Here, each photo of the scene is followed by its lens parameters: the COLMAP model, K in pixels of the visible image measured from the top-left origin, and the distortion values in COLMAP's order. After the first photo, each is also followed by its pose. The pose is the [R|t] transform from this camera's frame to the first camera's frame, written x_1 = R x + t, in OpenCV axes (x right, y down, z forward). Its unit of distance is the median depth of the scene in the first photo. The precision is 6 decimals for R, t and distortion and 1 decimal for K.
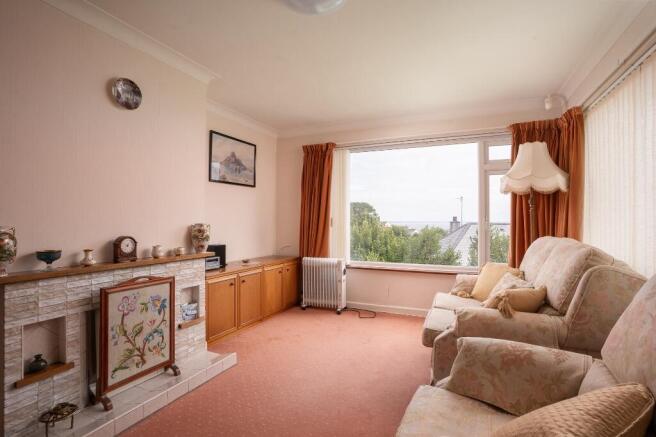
lens RADIAL K [[314.1, 0, 327.3], [0, 314.1, 219.5], [0, 0, 1]] dist [0.005722, 0.000504]
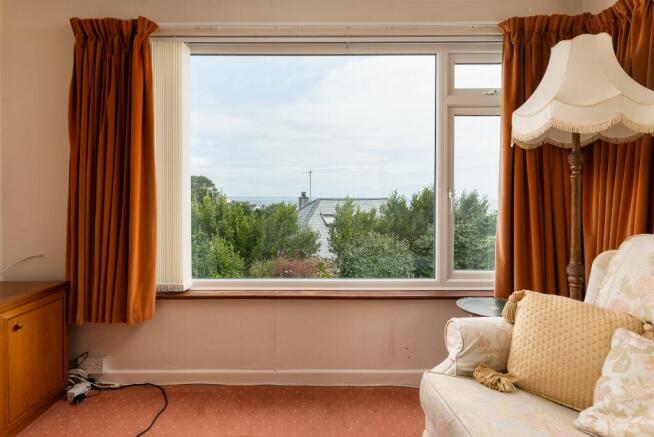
lens RADIAL K [[313.1, 0, 303.7], [0, 313.1, 198.0], [0, 0, 1]] dist [0.005722, 0.000504]
pose [[0.907389, -0.003423, 0.420277, 0.011268], [-0.000675, 0.999954, 0.009602, 0.000364], [-0.420291, -0.008996, 0.907345, 0.205728]]
